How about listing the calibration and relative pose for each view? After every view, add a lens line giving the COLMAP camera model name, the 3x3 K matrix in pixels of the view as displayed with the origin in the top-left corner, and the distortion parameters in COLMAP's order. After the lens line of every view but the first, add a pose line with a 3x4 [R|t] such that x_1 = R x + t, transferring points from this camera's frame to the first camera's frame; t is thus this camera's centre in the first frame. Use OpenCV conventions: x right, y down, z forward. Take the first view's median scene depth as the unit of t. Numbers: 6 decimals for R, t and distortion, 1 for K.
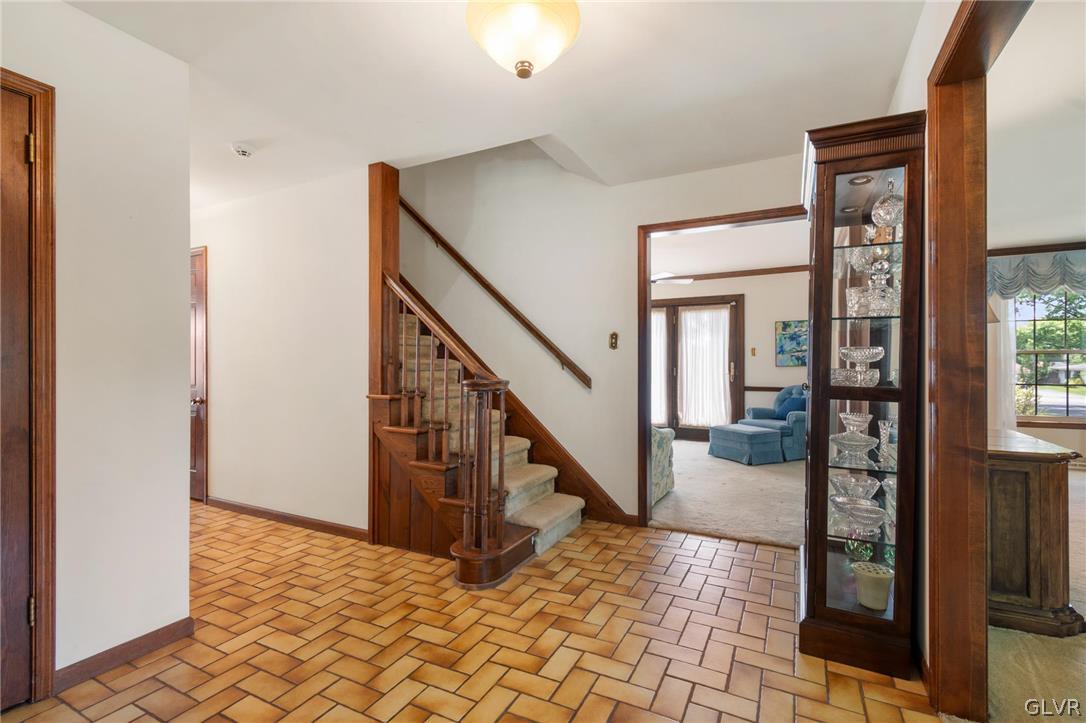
lens RADIAL K [[495.4, 0, 543.6], [0, 495.4, 363.8], [0, 0, 1]] dist [0.009550, -0.001767]
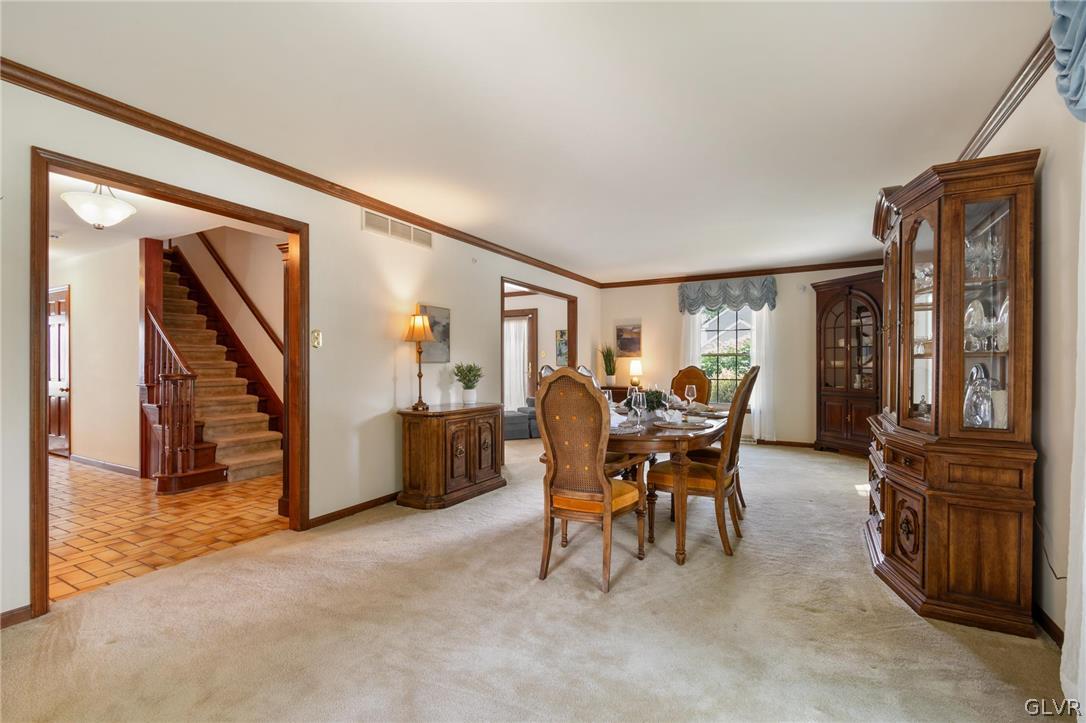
lens RADIAL K [[495.4, 0, 543.1], [0, 495.4, 363.9], [0, 0, 1]] dist [0.009550, -0.001767]
pose [[0.999406, -0.000176, -0.034468, 0.765446], [0.000211, 0.999999, 0.001015, -0.001501], [0.034468, -0.001022, 0.999405, -0.420880]]
